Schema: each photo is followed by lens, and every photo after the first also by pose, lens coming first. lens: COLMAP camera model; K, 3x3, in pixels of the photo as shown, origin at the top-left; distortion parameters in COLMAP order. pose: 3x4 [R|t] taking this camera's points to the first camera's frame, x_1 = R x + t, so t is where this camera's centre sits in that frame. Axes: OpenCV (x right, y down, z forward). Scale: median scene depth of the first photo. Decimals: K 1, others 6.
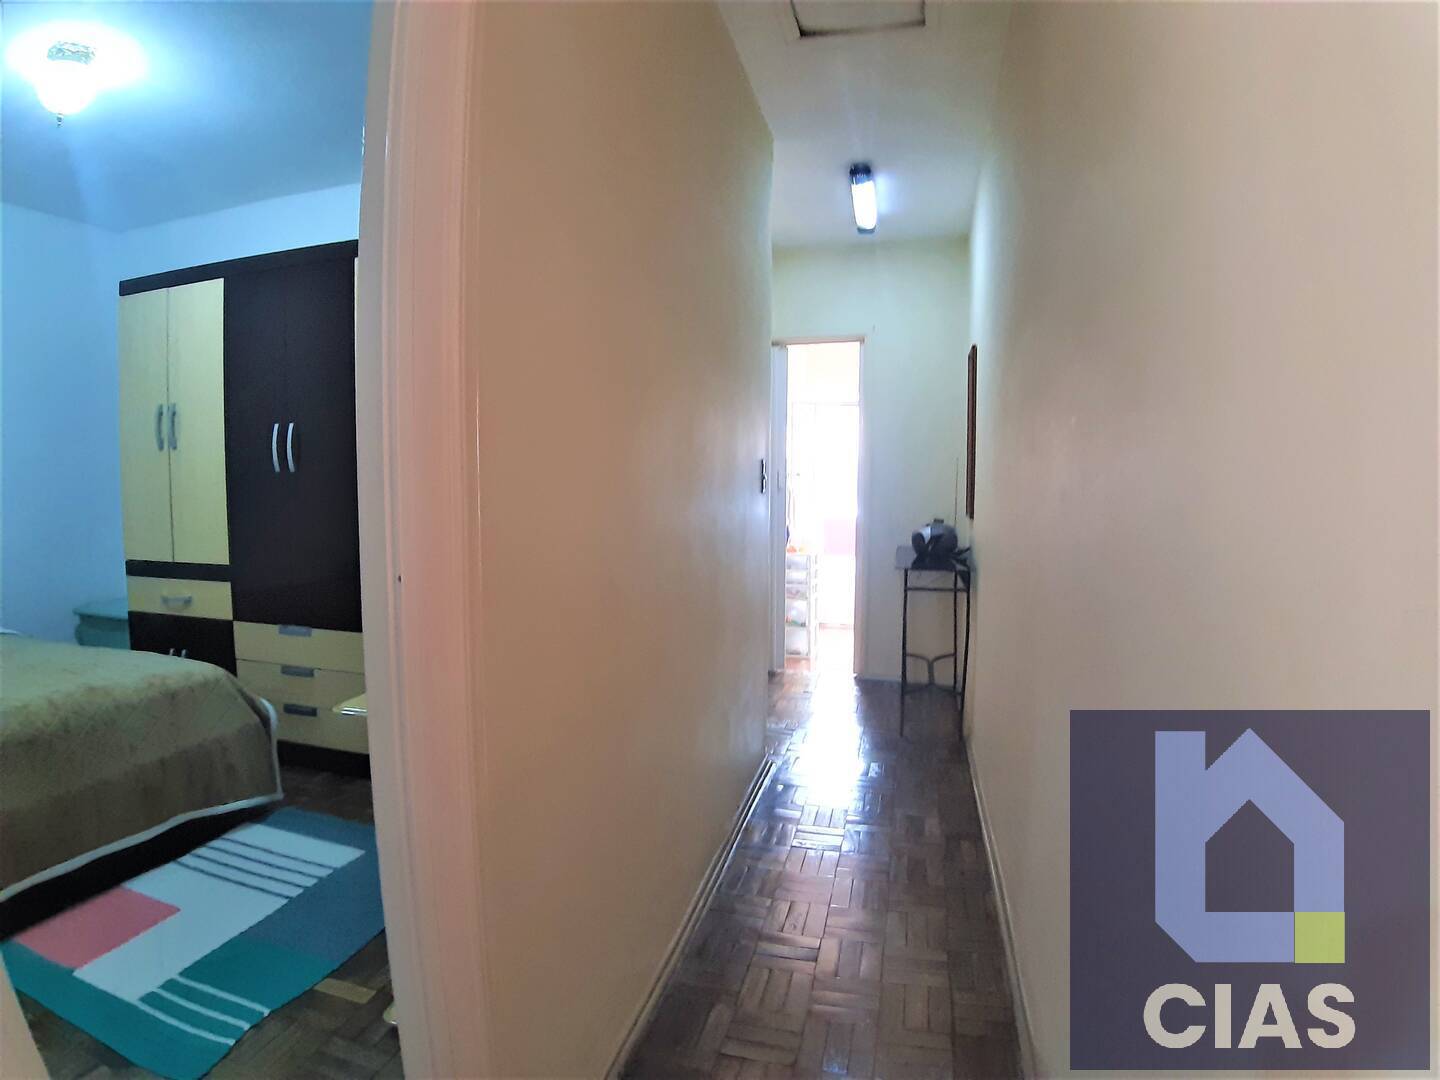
lens RADIAL K [[757.8, 0, 721.8], [0, 757.8, 547.5], [0, 0, 1]] dist [-0.109255, 0.002047]
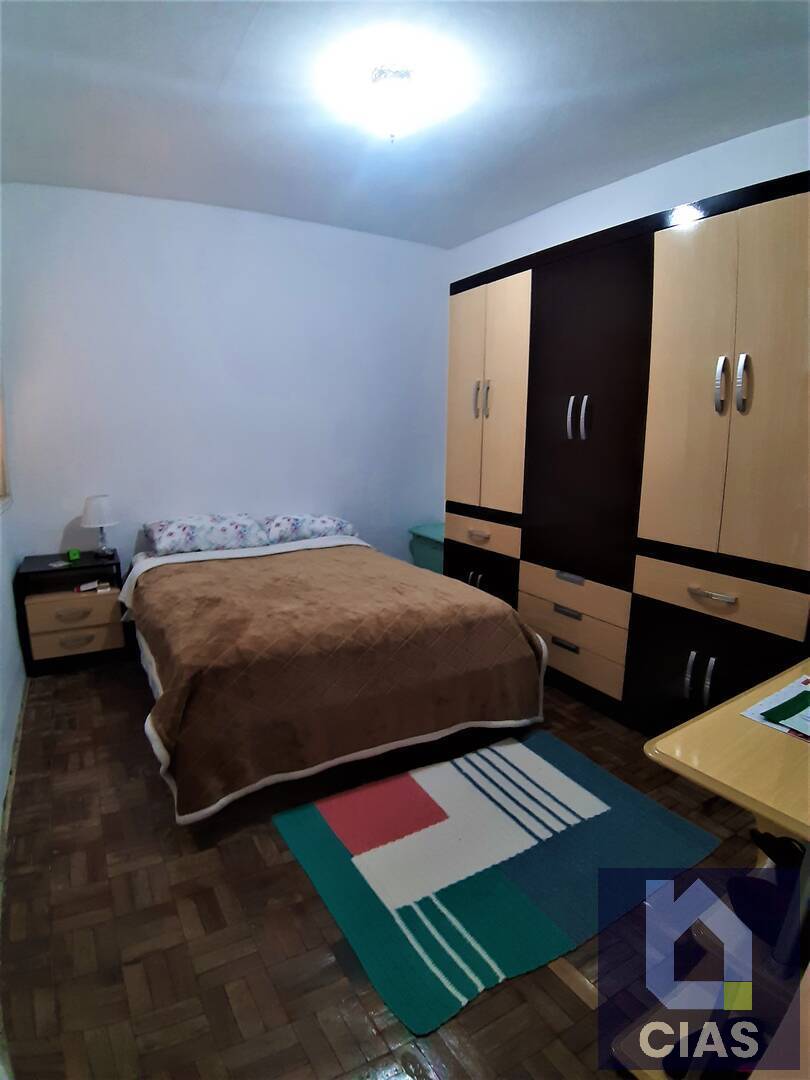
lens RADIAL K [[555.7, 0, 407.1], [0, 555.7, 534.1], [0, 0, 1]] dist [-0.090202, -0.000333]
pose [[0.708501, 0.128465, -0.693919, -0.191112], [-0.069583, 0.991217, 0.112458, -0.038473], [0.702271, -0.031392, 0.711217, 0.224619]]
